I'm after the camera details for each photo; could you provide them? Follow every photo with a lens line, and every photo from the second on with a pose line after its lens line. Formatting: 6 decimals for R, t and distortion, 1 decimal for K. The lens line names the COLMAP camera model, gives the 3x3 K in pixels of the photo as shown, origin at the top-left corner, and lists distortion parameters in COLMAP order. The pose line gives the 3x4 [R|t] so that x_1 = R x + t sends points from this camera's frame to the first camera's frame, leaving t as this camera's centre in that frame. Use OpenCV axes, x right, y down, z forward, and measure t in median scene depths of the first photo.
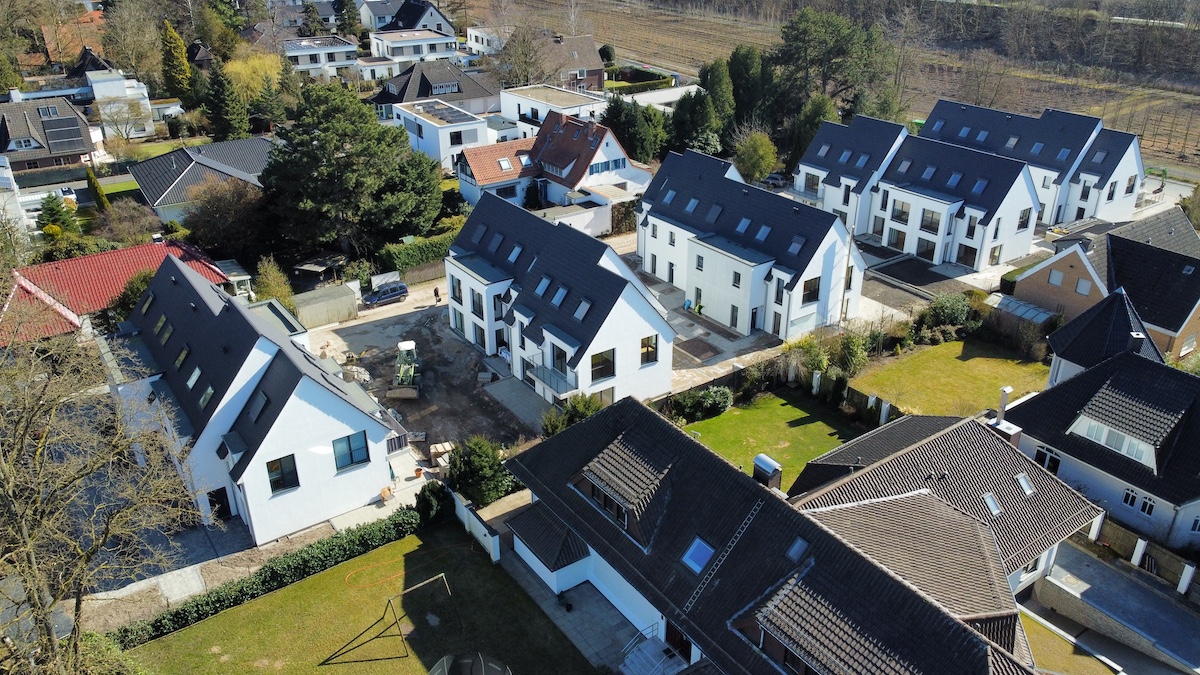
lens RADIAL K [[898.8, 0, 602.1], [0, 898.8, 334.3], [0, 0, 1]] dist [-0.000094, -0.008470]
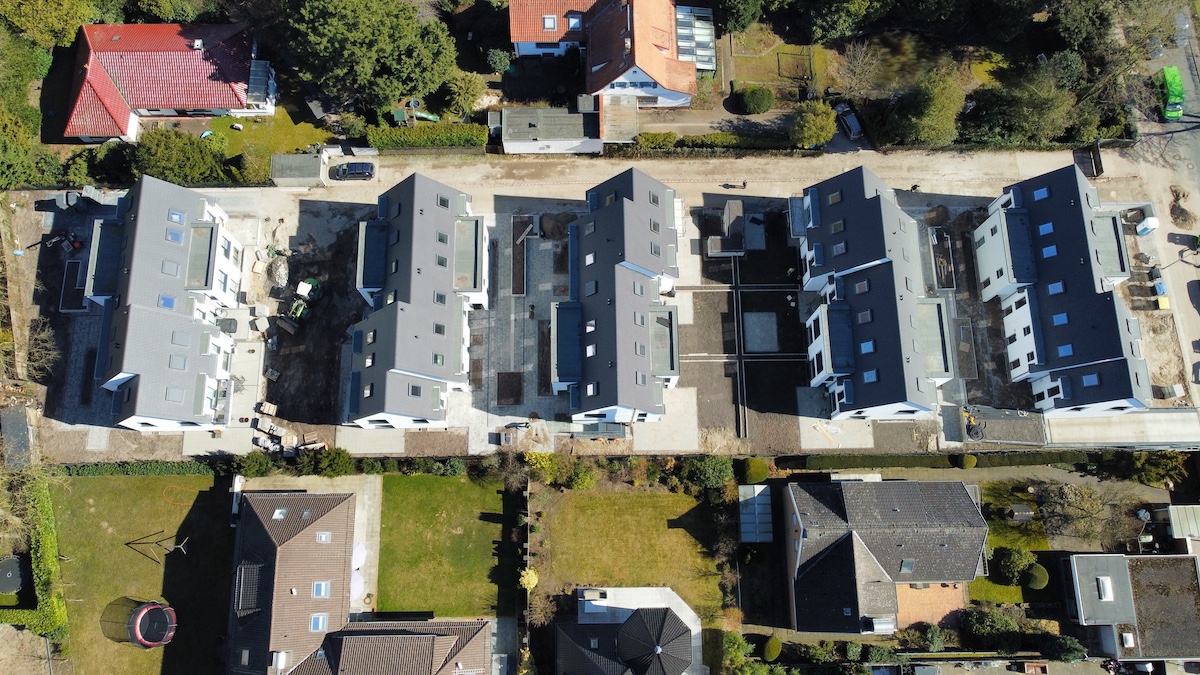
lens RADIAL K [[898.8, 0, 603.1], [0, 898.8, 334.9], [0, 0, 1]] dist [-0.000094, -0.008470]
pose [[0.823421, 0.551173, -0.134855, 0.282712], [-0.266797, 0.585817, 0.765269, -0.839313], [0.500796, -0.594160, 0.629426, 0.264900]]
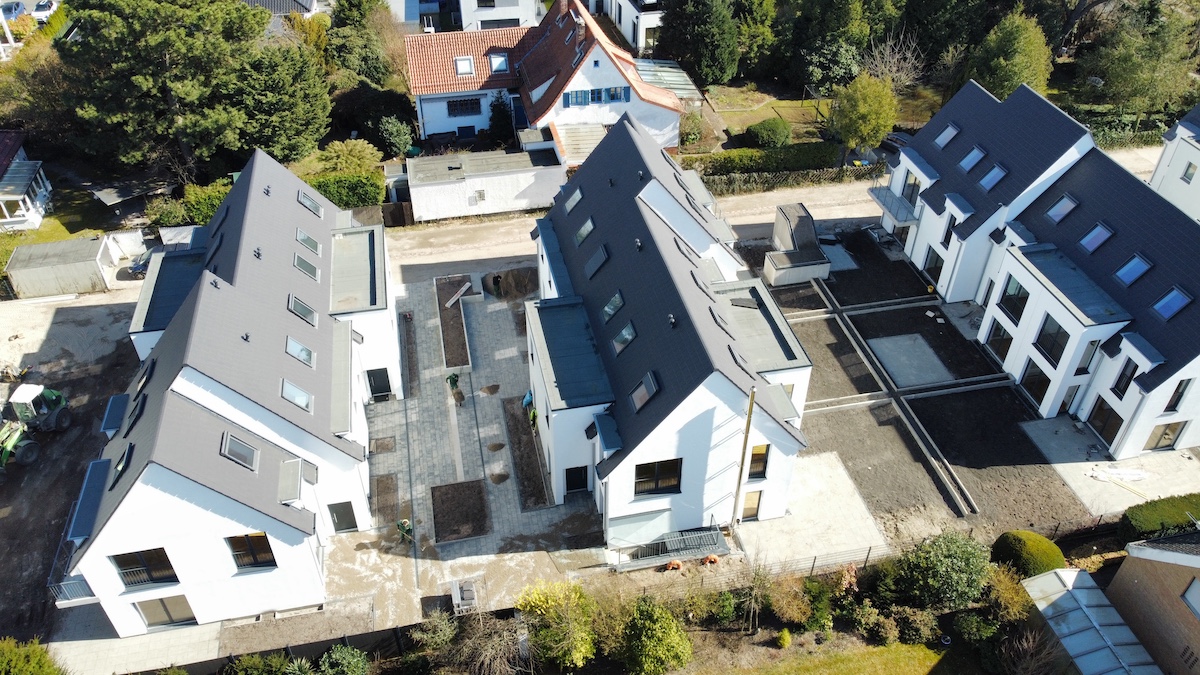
lens RADIAL K [[898.8, 0, 601.1], [0, 898.8, 339.7], [0, 0, 1]] dist [-0.000094, -0.008470]
pose [[0.917124, 0.257032, -0.304660, 0.282099], [-0.181354, 0.949701, 0.255300, -0.210014], [0.354957, -0.178890, 0.917608, 0.424468]]
